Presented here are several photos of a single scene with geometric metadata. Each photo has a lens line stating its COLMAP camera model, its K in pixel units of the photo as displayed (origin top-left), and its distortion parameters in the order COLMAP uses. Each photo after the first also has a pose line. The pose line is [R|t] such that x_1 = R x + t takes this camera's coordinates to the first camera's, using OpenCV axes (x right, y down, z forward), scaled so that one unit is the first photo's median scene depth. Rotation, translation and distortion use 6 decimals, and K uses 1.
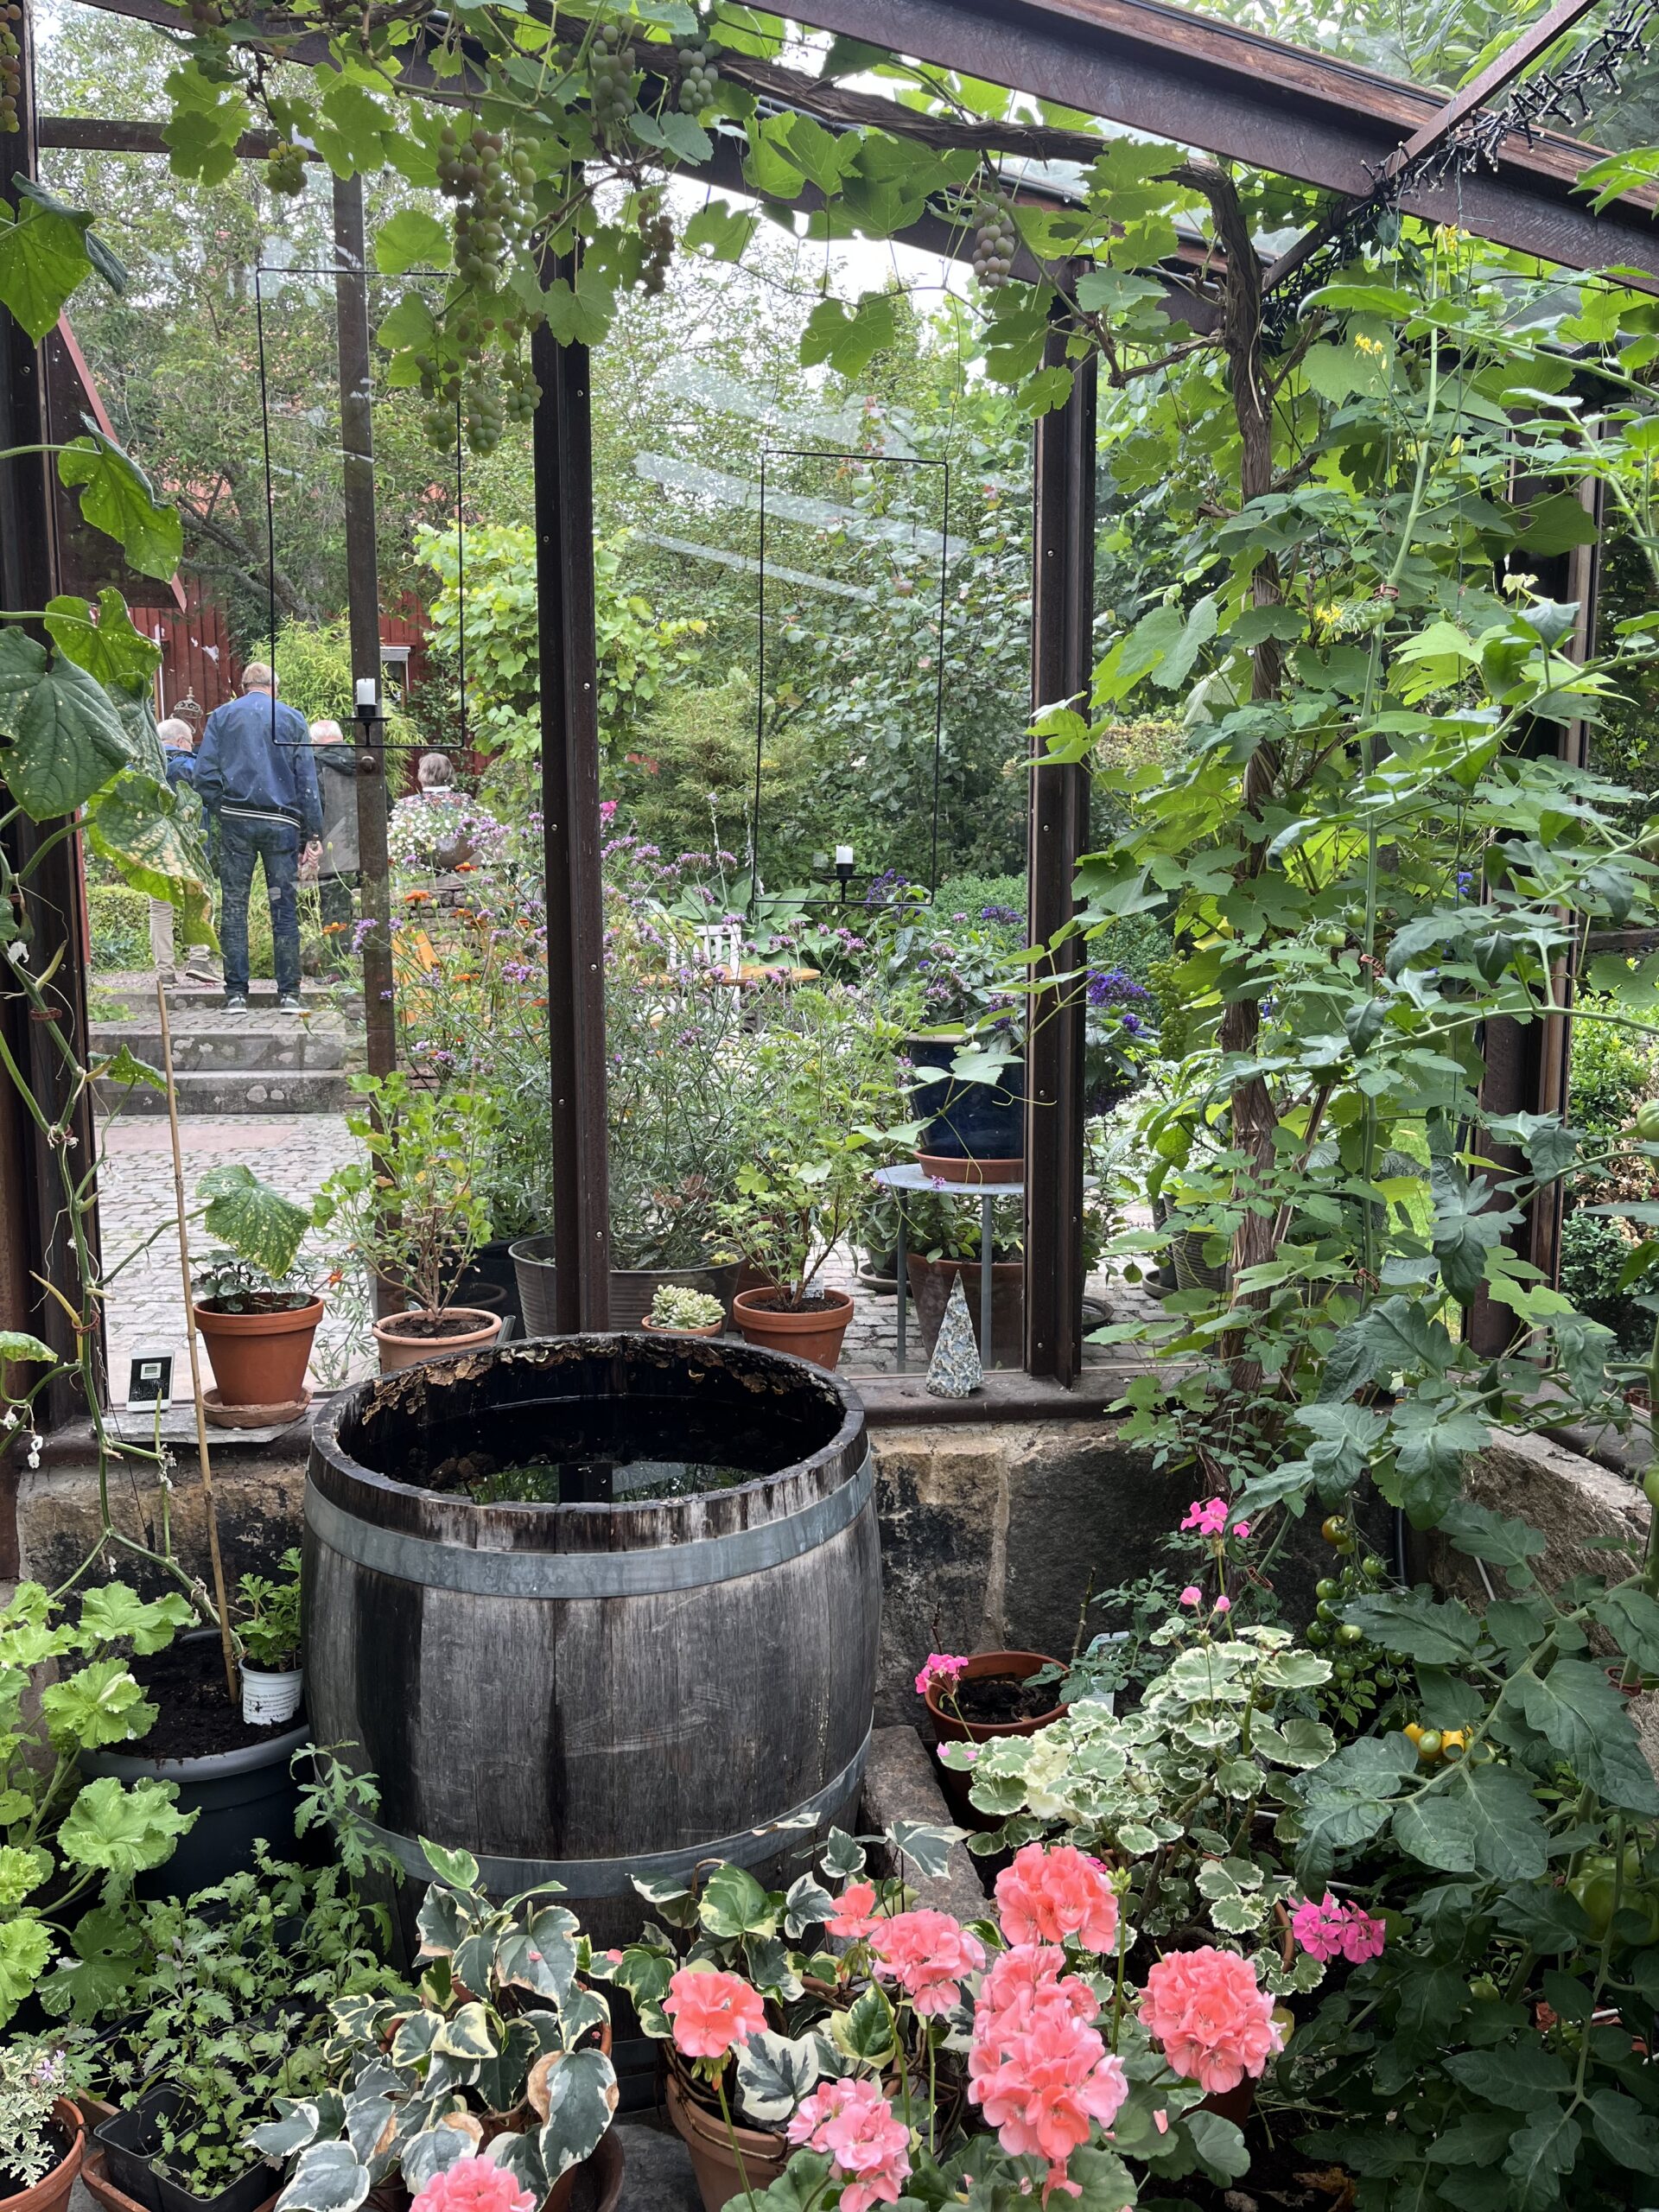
lens RADIAL K [[1676.3, 0, 833.2], [0, 1676.3, 1106.5], [0, 0, 1]] dist [0.029639, 0.004211]
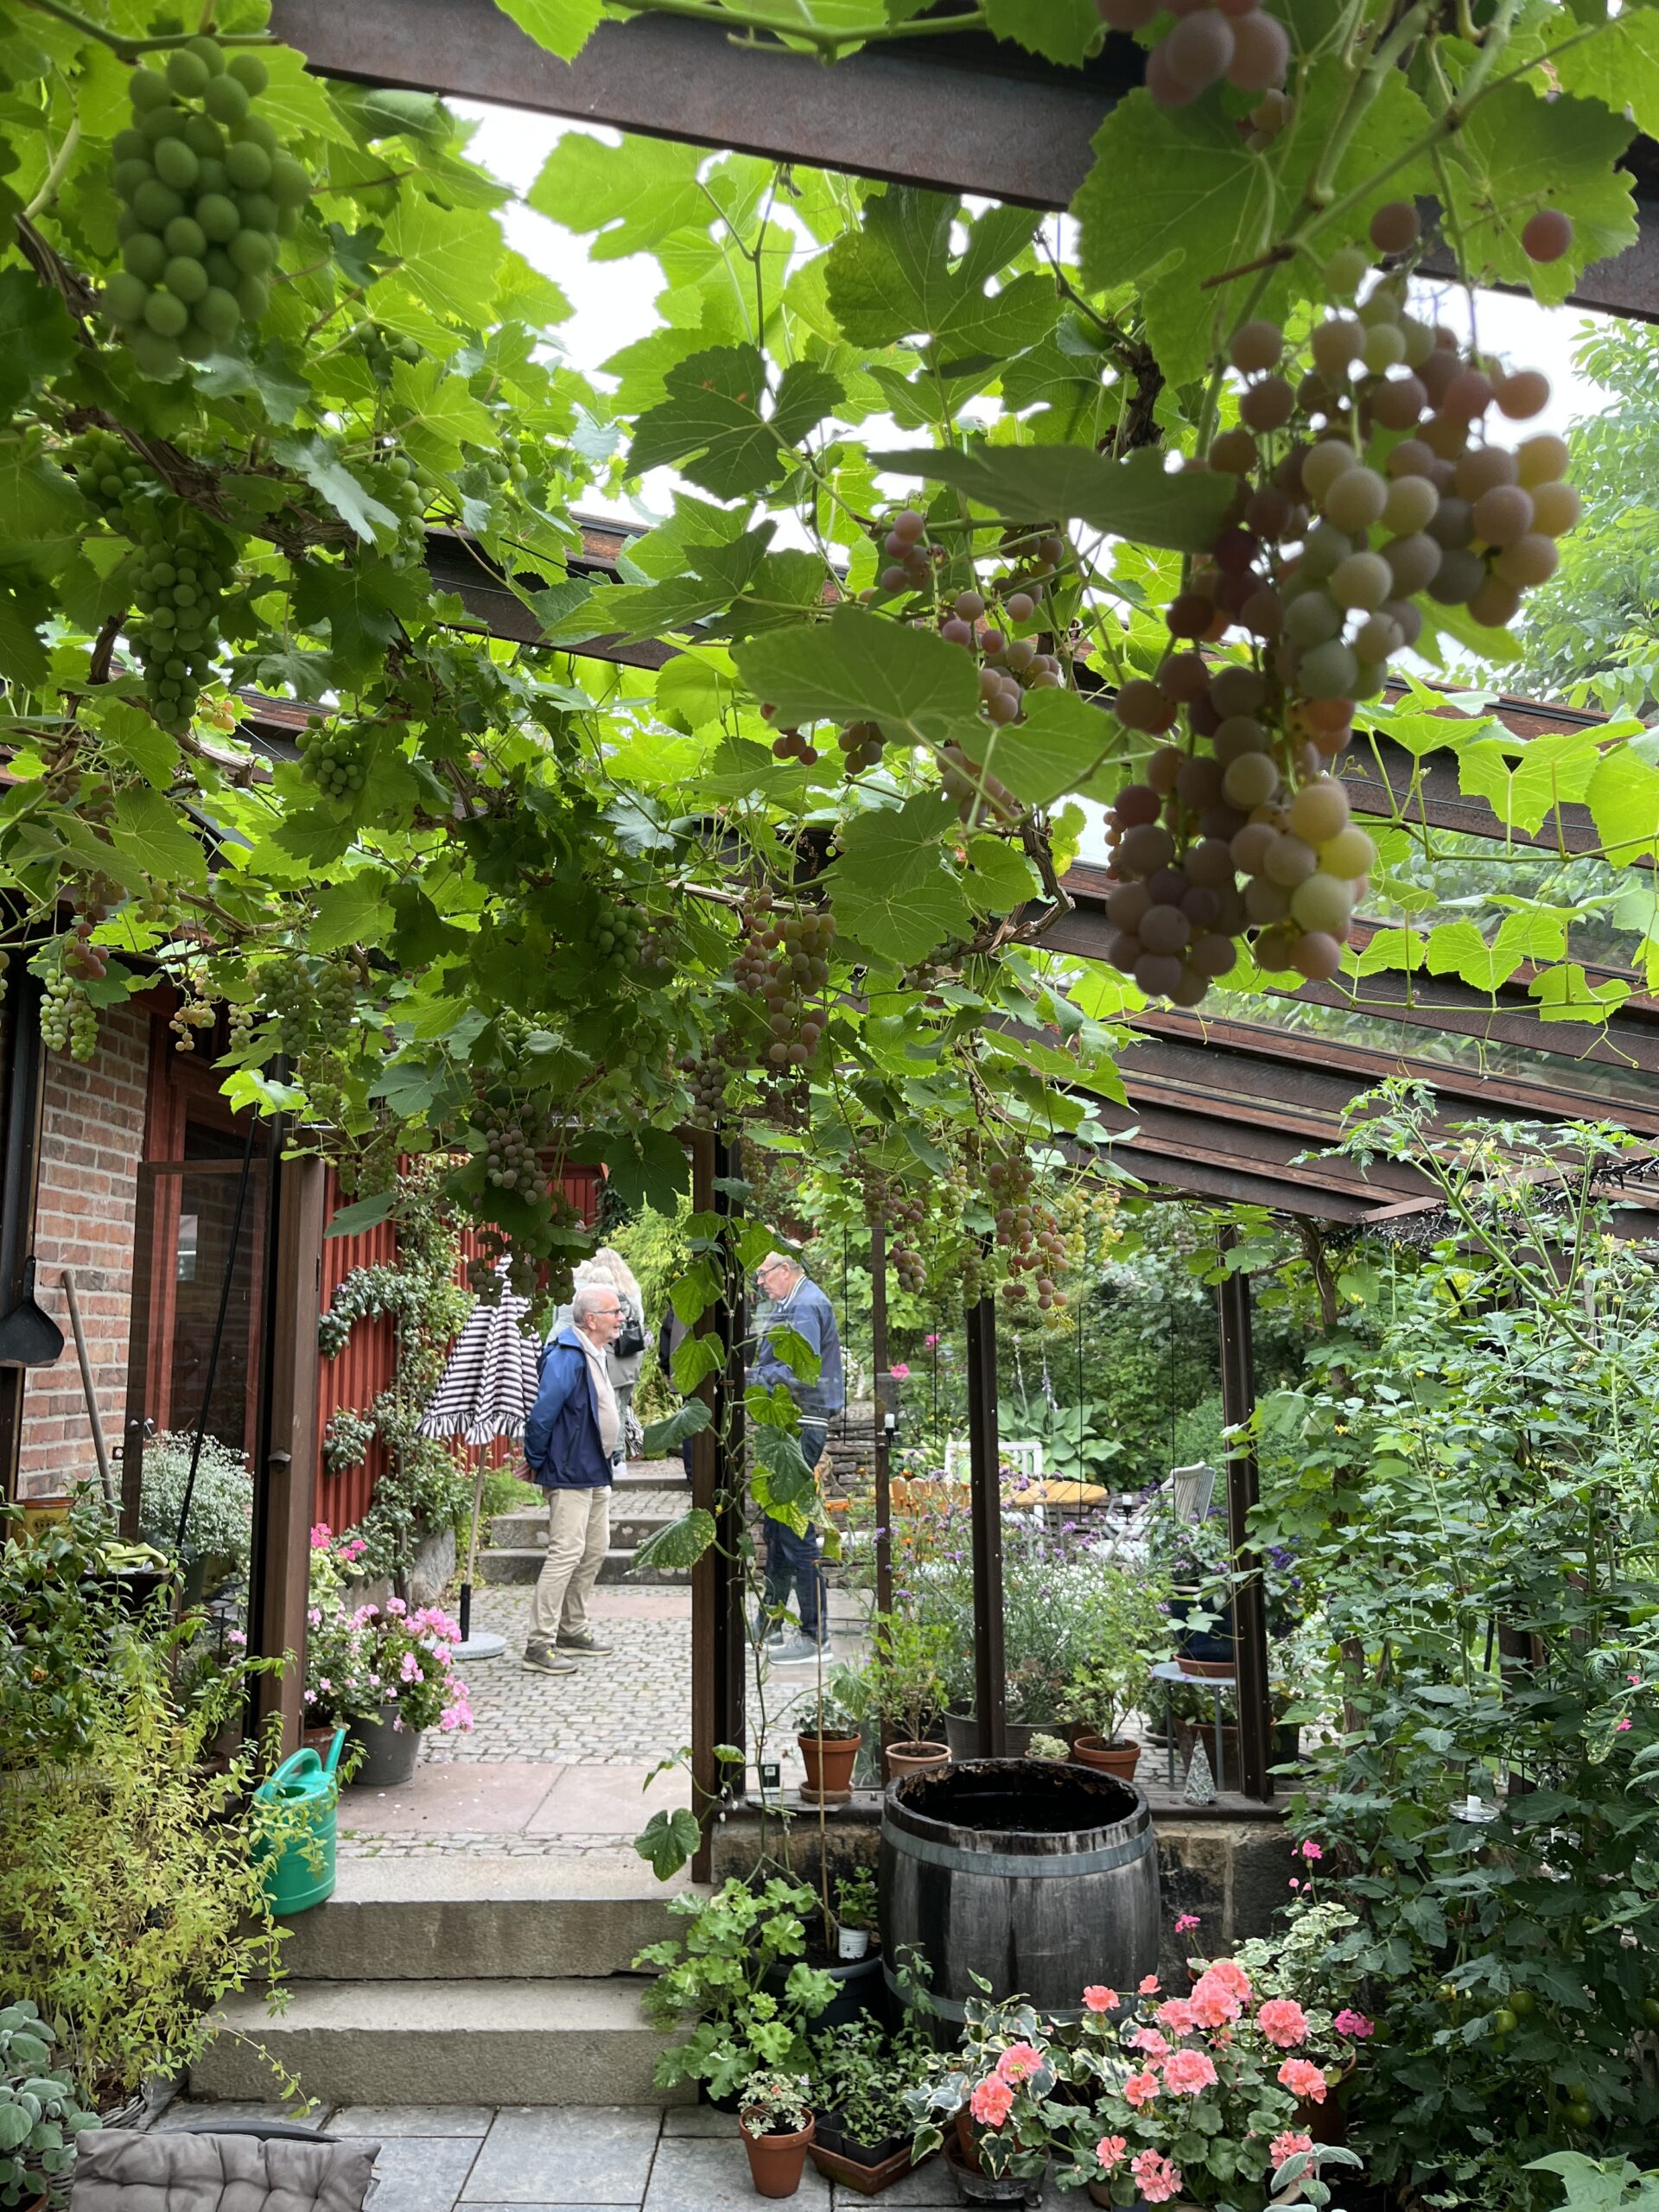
lens RADIAL K [[1676.3, 0, 826.1], [0, 1676.3, 1104.8], [0, 0, 1]] dist [0.029639, 0.004211]
pose [[0.986583, -0.027583, -0.160916, -0.011993], [-0.014229, 0.967346, -0.253058, -0.094767], [0.162642, 0.251952, 0.953975, -1.032989]]
